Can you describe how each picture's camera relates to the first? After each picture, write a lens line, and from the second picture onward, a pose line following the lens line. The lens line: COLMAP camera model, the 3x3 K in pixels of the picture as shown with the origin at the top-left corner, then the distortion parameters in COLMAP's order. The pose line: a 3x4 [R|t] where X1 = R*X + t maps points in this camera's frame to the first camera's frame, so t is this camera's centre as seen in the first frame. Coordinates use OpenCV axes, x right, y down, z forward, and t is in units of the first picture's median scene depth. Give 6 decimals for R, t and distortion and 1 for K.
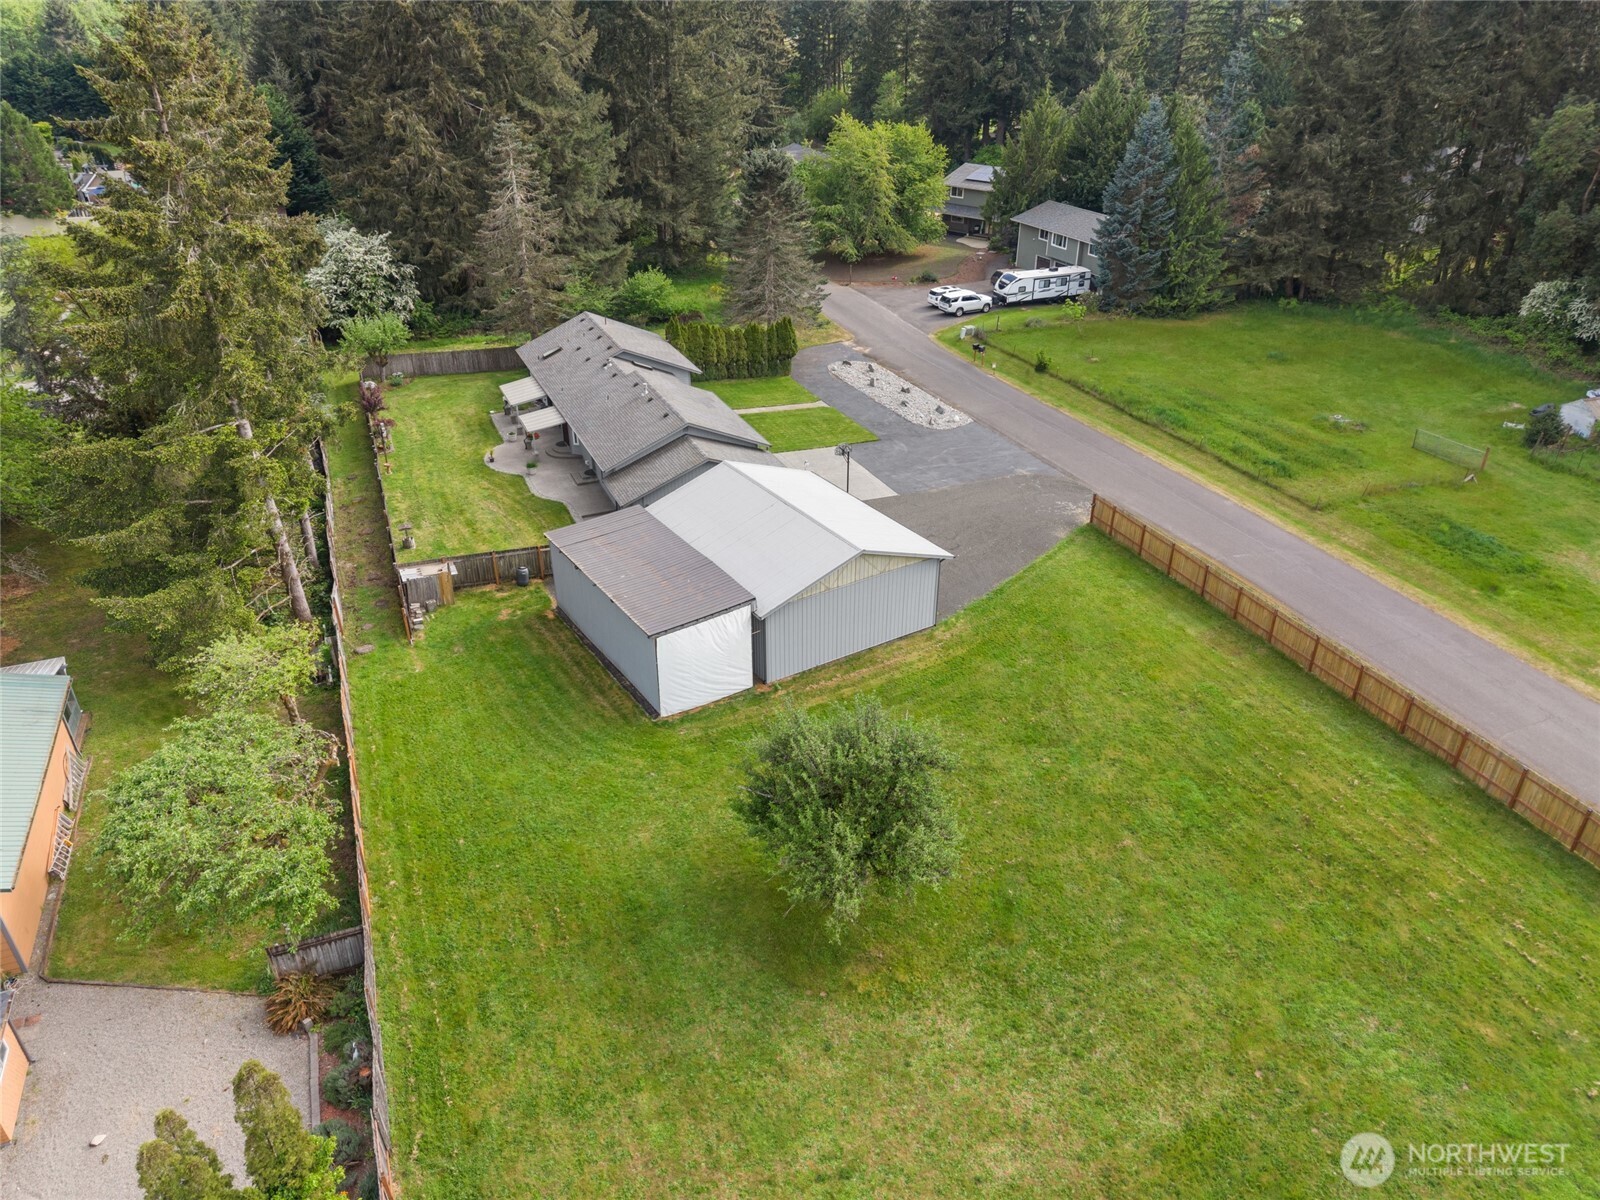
lens RADIAL K [[1089.5, 0, 800.0], [0, 1089.5, 600.0], [0, 0, 1]] dist [0.005911, -0.003902]
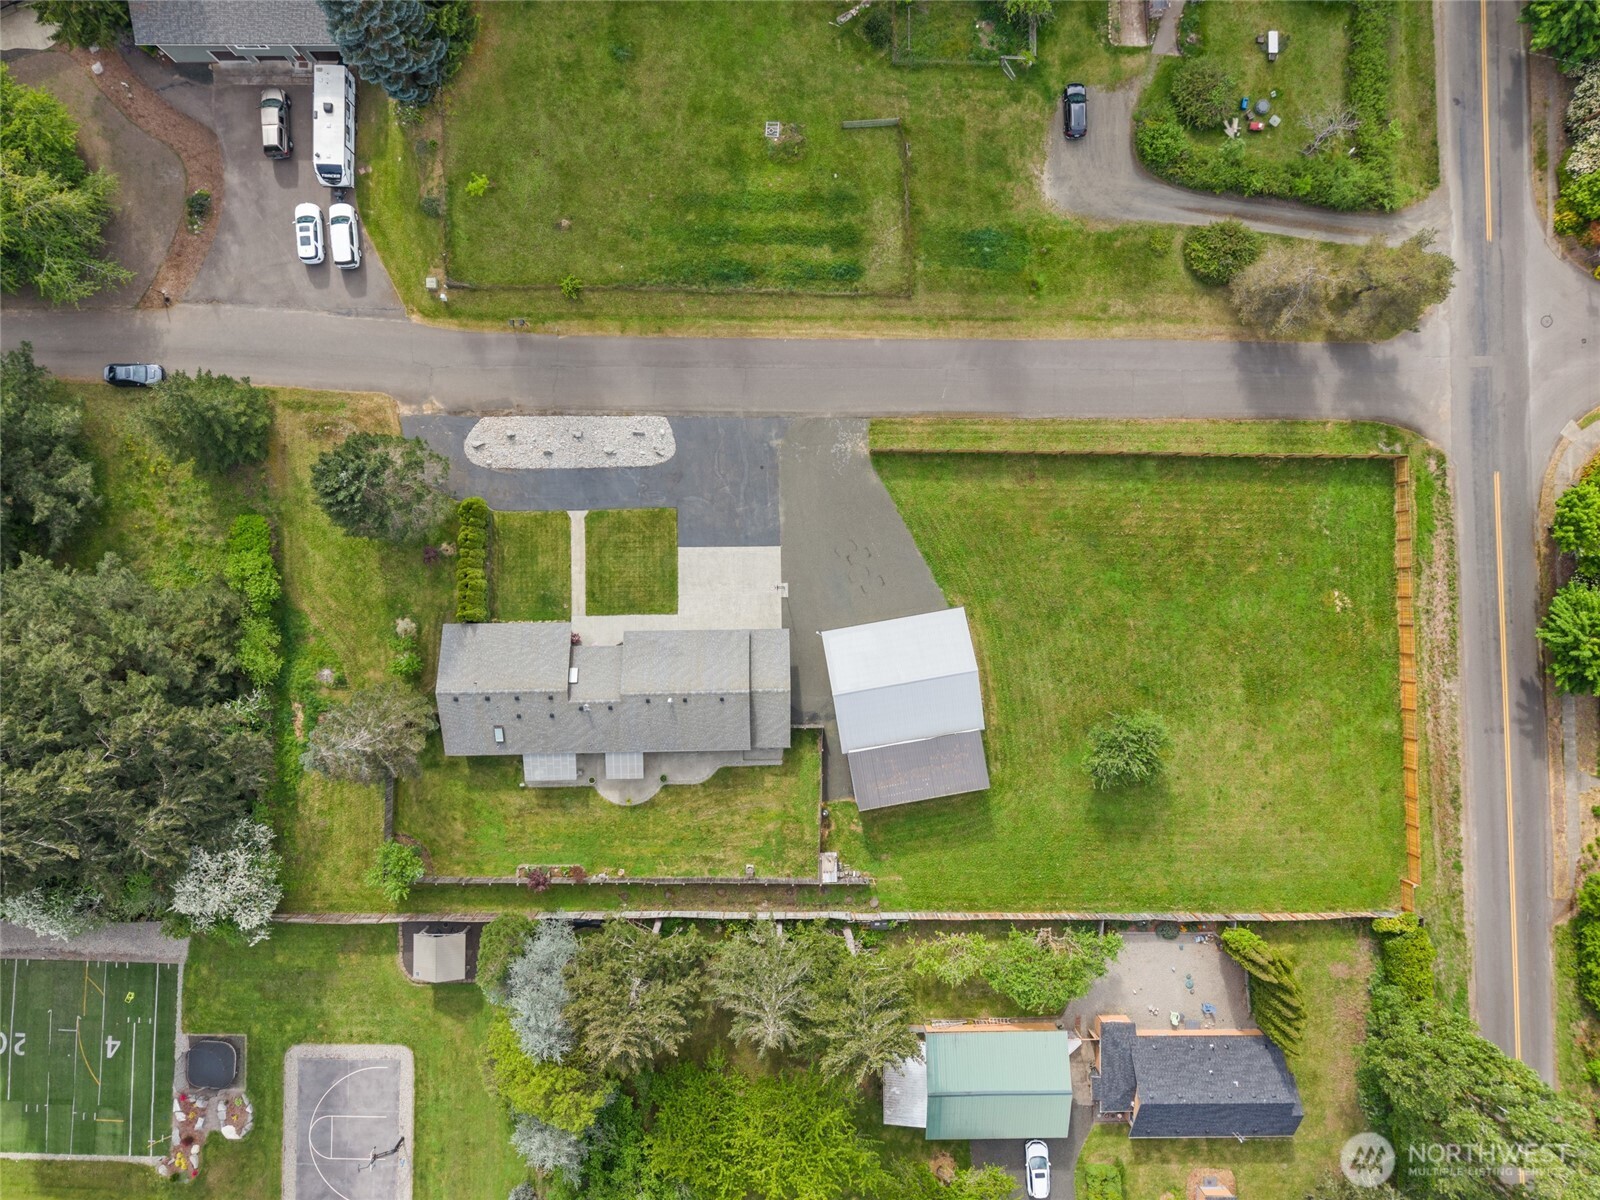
lens RADIAL K [[1089.5, 0, 800.0], [0, 1089.5, 600.0], [0, 0, 1]] dist [0.005911, -0.003902]
pose [[0.386553, -0.922223, -0.008999, 0.048550], [0.436283, 0.174255, 0.882775, -1.327463], [-0.812548, -0.345165, 0.469709, 0.276508]]
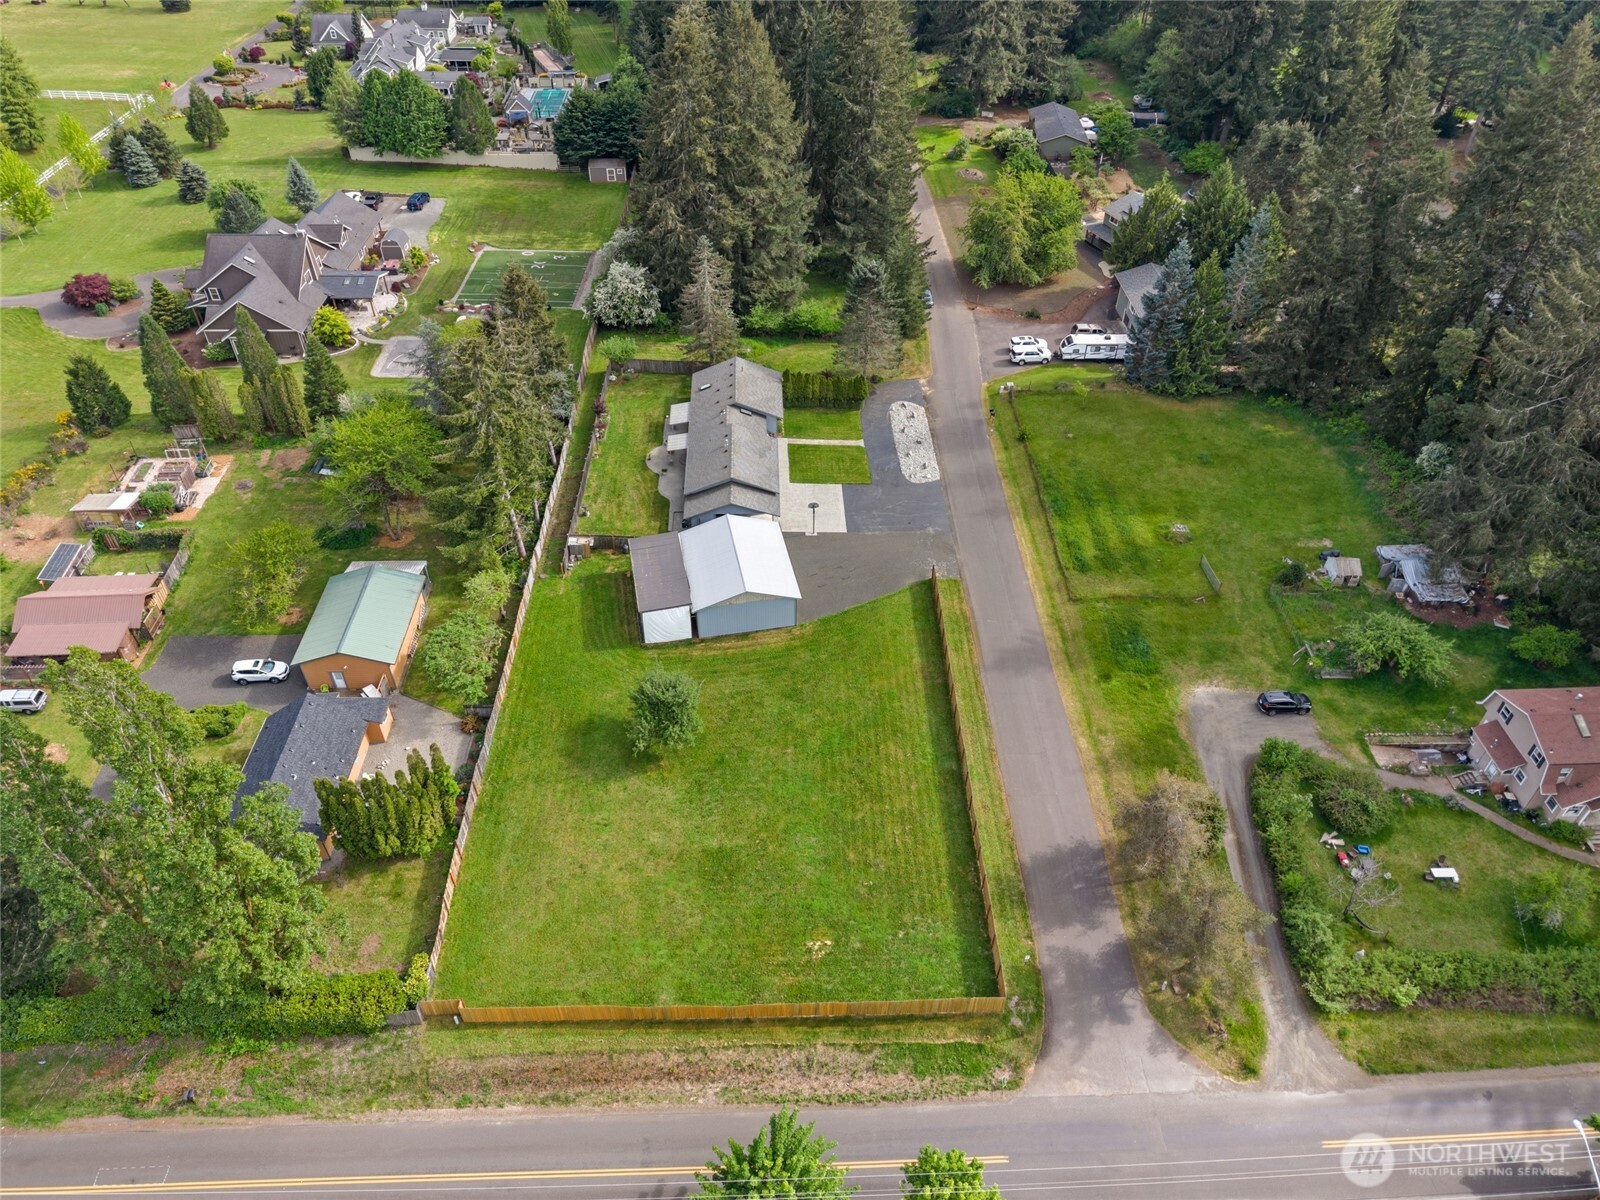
lens RADIAL K [[1096.0, 0, 800.0], [0, 1096.0, 600.0], [0, 0, 1]] dist [0.014850, -0.004169]
pose [[0.931081, 0.243215, -0.271910, 0.523465], [-0.182245, 0.955768, 0.230855, -0.382769], [0.316031, -0.165390, 0.934222, -0.691030]]
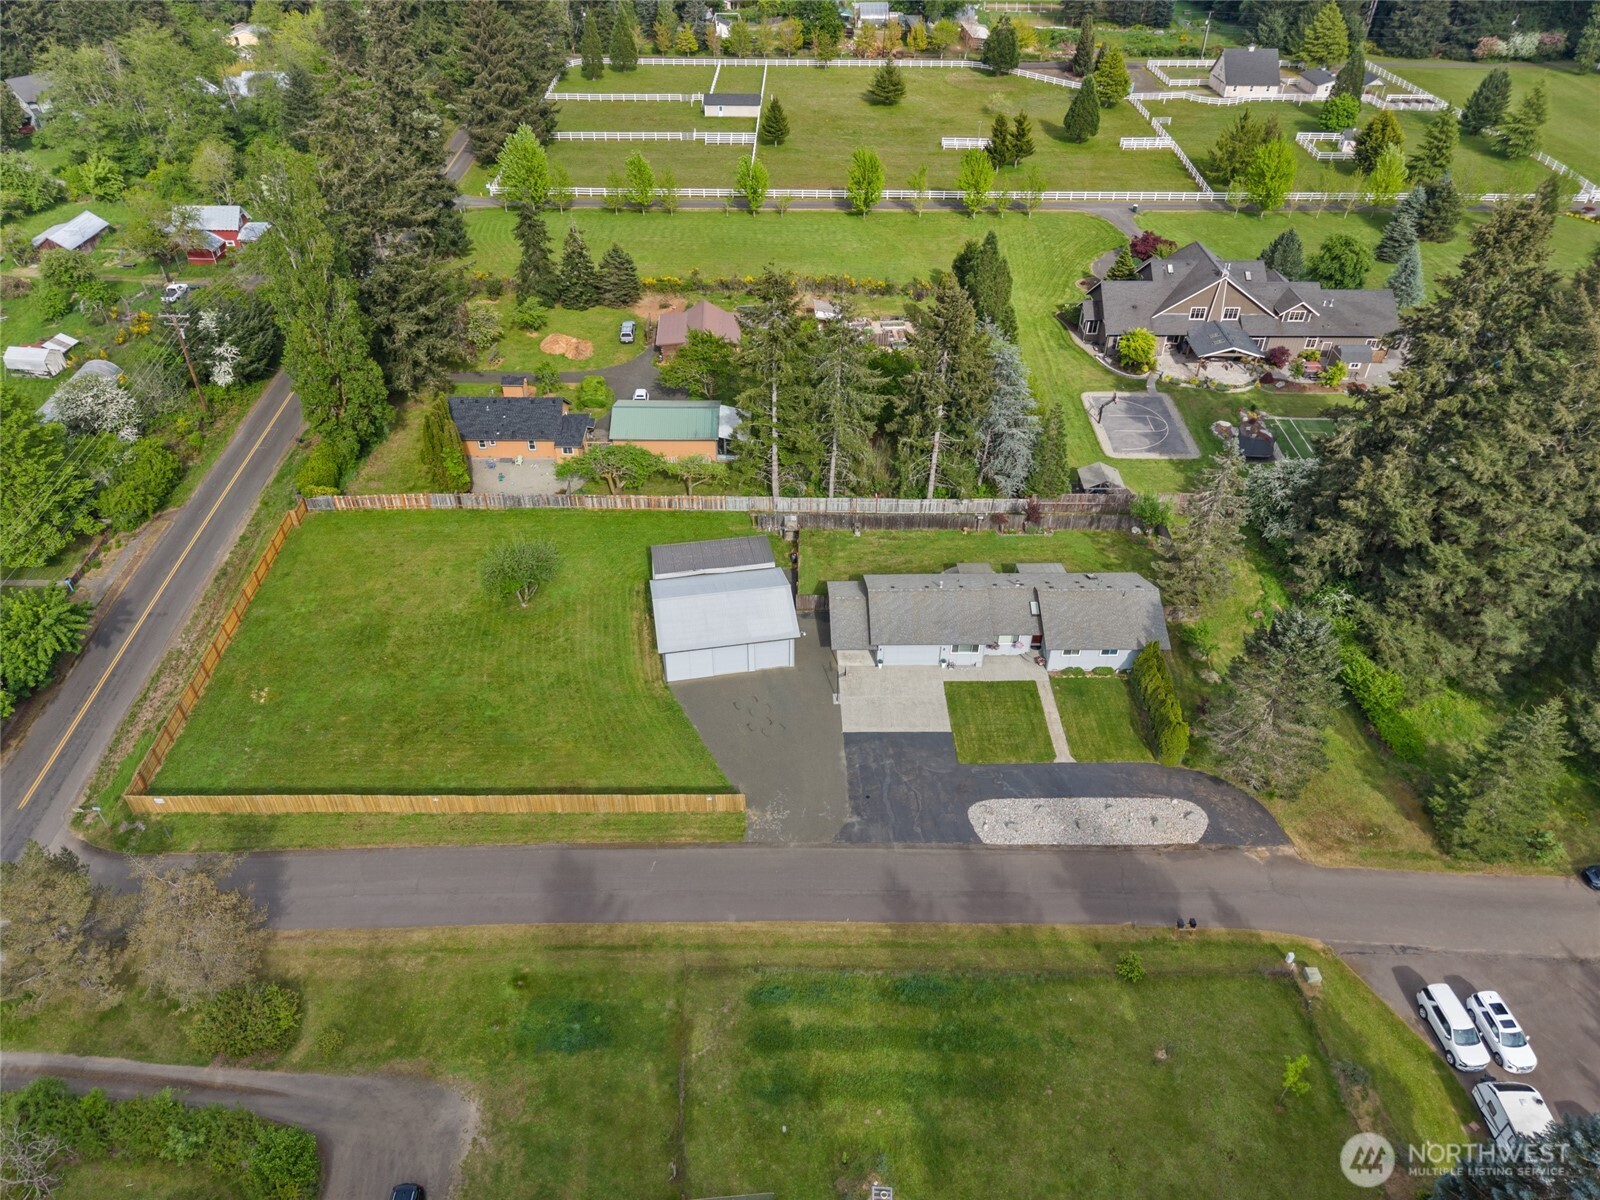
lens RADIAL K [[1089.5, 0, 800.0], [0, 1089.5, 600.0], [0, 0, 1]] dist [0.005911, -0.003902]
pose [[-0.376689, 0.564595, -0.734397, 1.001649], [-0.461539, 0.572994, 0.677244, -1.073446], [0.803173, 0.594063, 0.044742, 0.788721]]
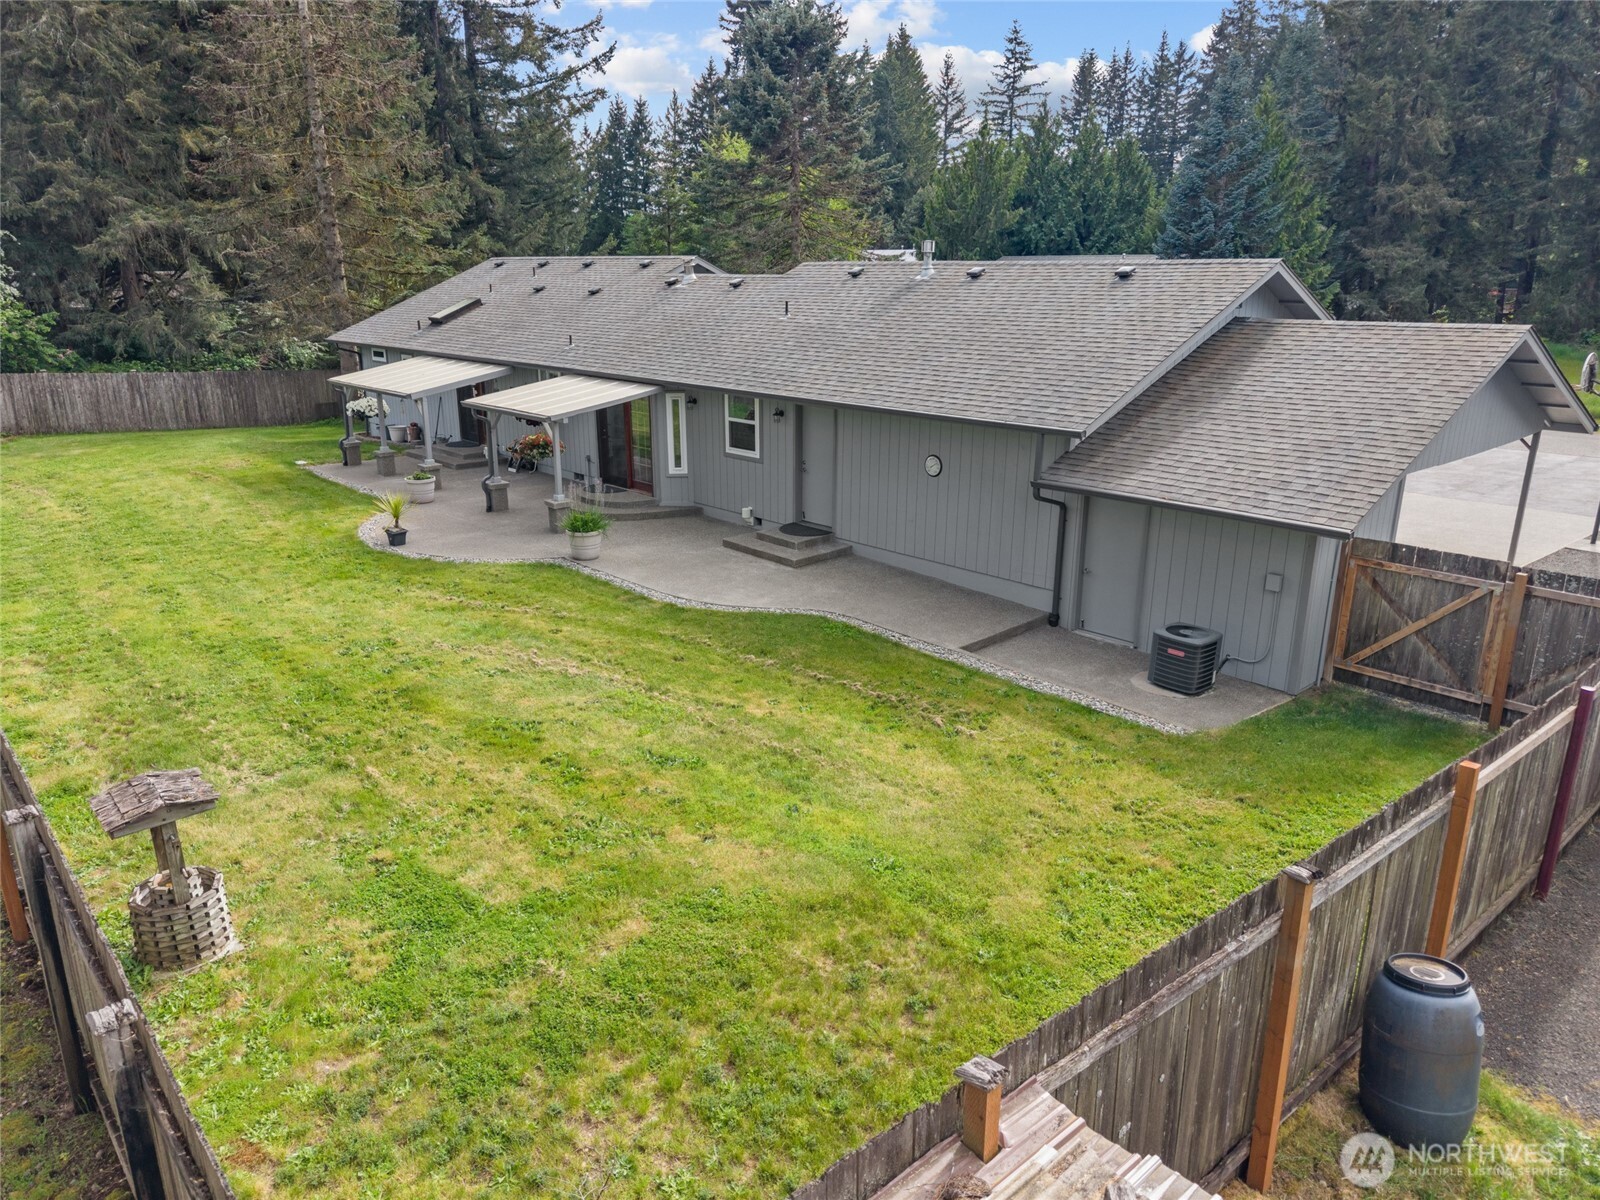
lens RADIAL K [[1089.5, 0, 800.0], [0, 1089.5, 600.0], [0, 0, 1]] dist [0.005911, -0.003902]
pose [[0.942588, -0.090749, 0.321392, -0.283504], [0.156319, 0.970326, -0.184475, -0.046559], [-0.295114, 0.224123, 0.928804, 0.731580]]
